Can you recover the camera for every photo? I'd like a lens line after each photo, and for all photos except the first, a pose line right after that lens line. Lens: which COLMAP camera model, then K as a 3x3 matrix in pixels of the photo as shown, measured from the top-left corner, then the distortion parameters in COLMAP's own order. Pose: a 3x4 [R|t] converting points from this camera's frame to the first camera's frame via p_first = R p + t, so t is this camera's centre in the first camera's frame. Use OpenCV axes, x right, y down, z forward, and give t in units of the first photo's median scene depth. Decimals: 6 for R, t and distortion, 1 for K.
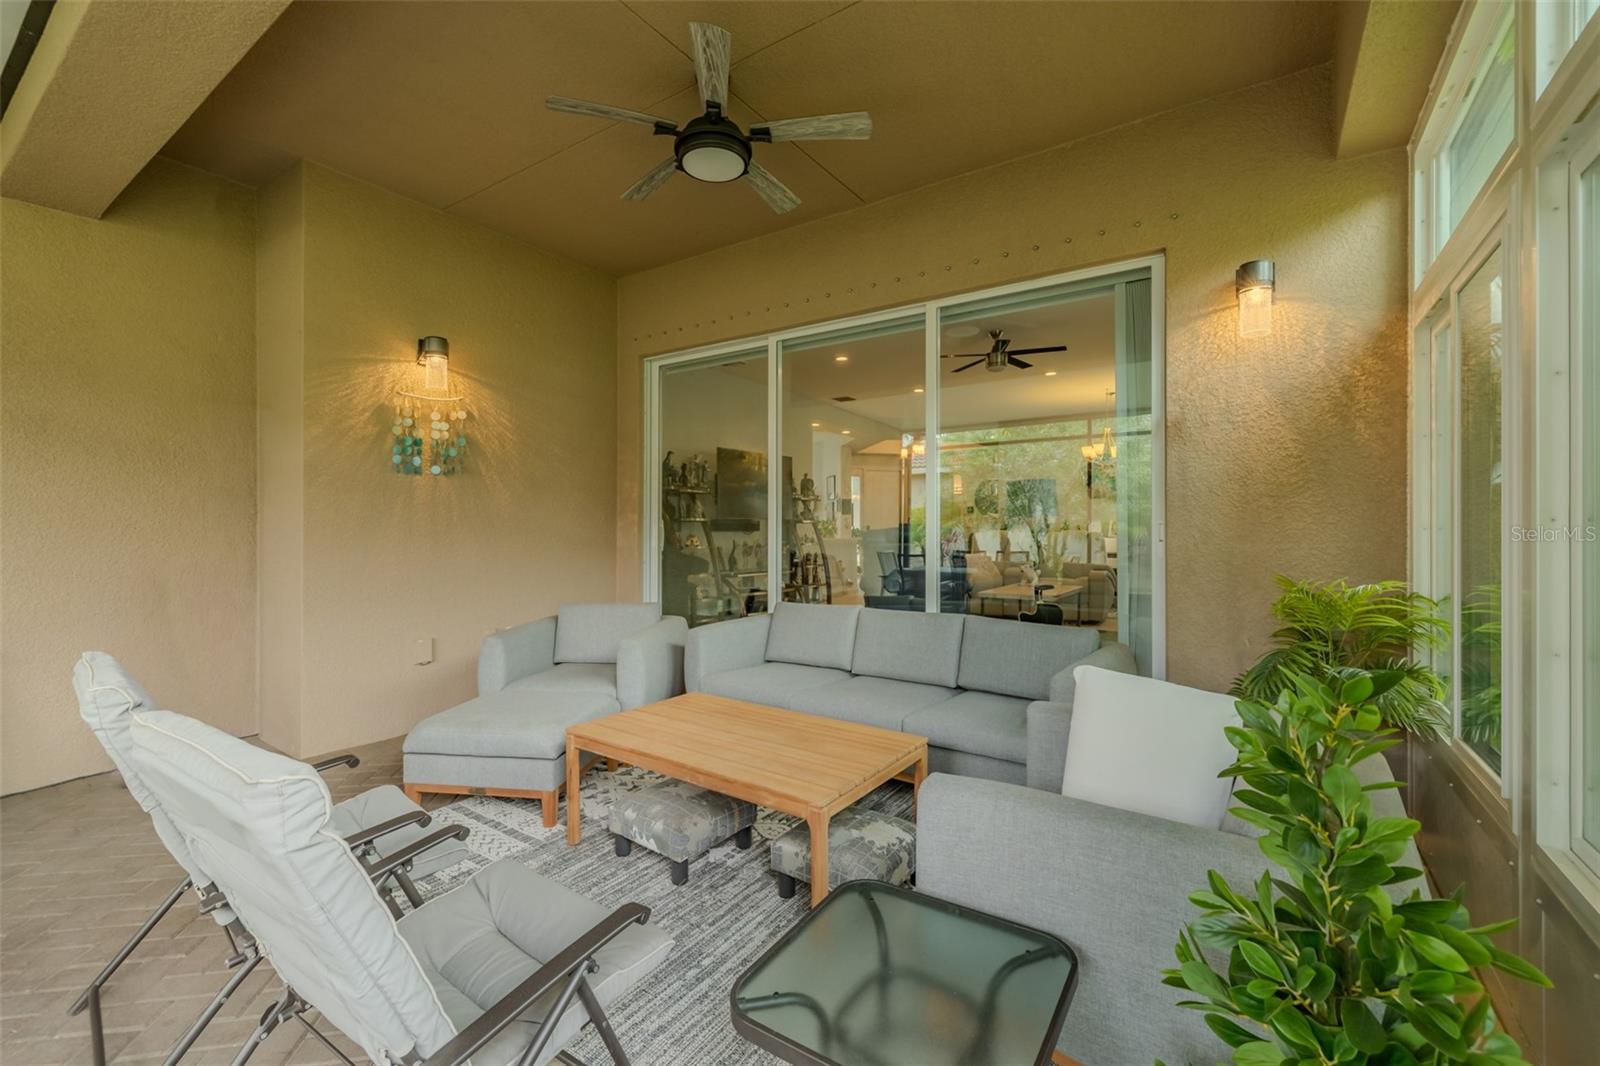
lens RADIAL K [[670.3, 0, 800.0], [0, 670.3, 532.2], [0, 0, 1]] dist [-0.001983, -0.000222]
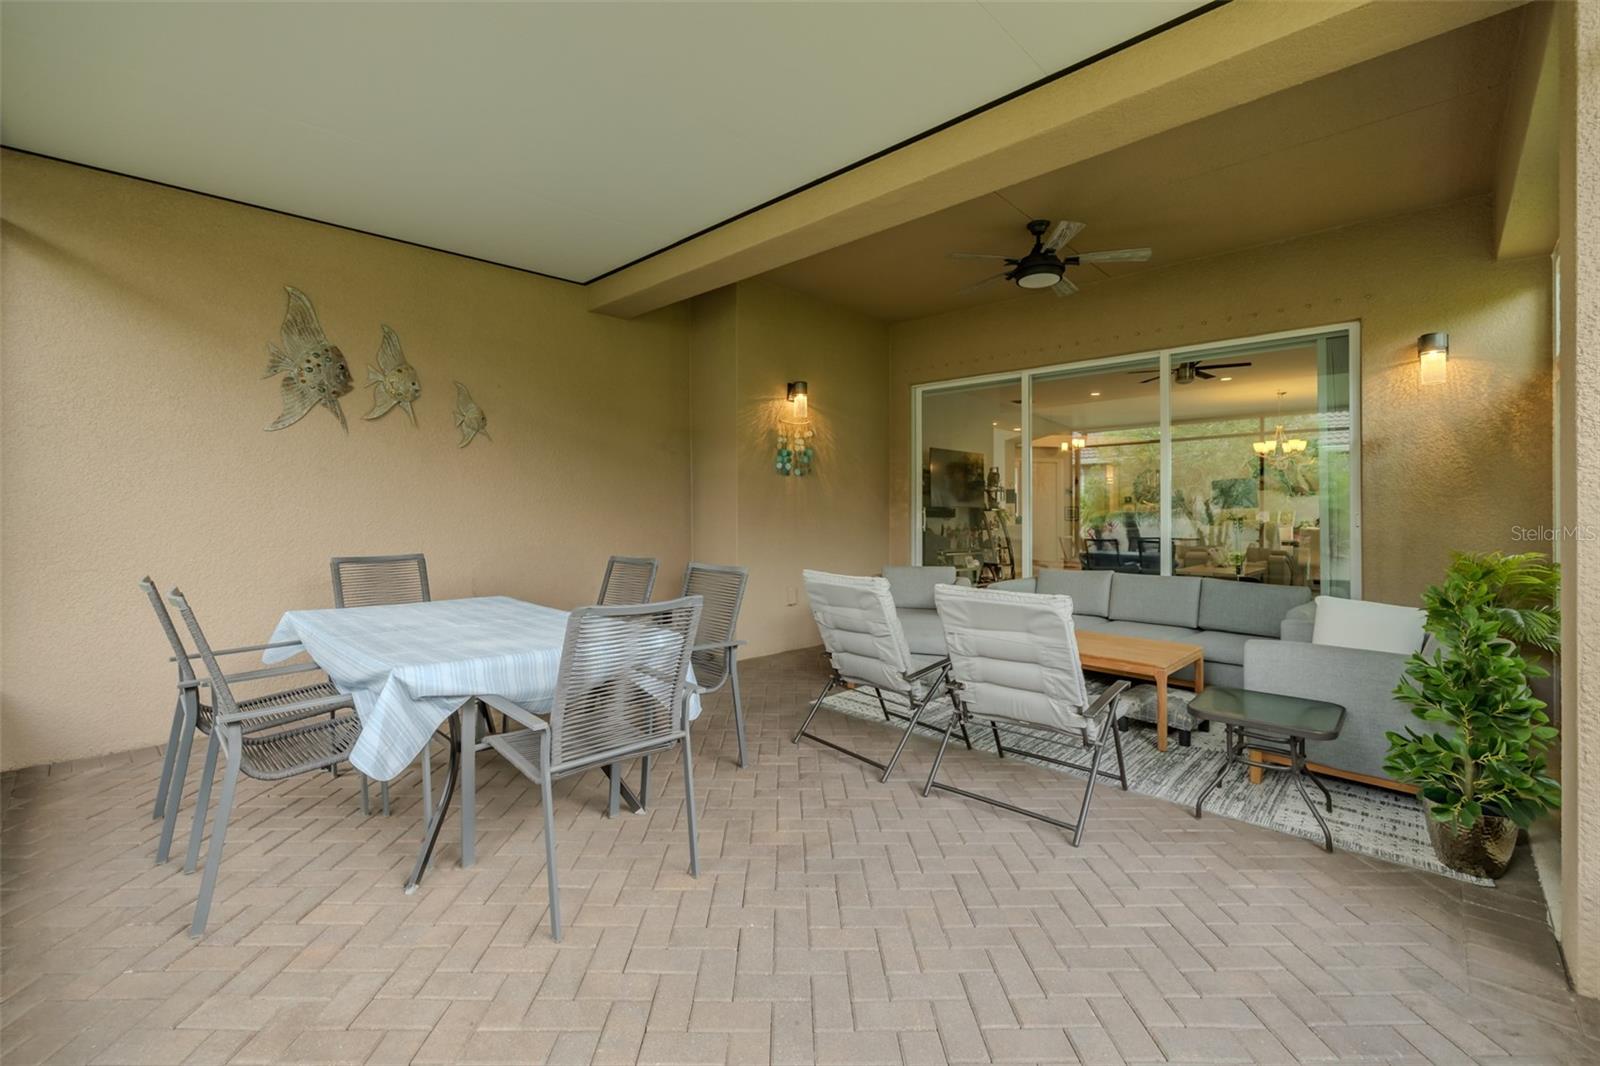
lens RADIAL K [[681.2, 0, 799.8], [0, 681.2, 506.3], [0, 0, 1]] dist [-0.000939, -0.000126]
pose [[0.988050, 0.008621, -0.153892, -0.365017], [-0.011517, 0.999773, -0.017937, 0.008946], [0.153703, 0.019495, 0.987925, -0.541115]]
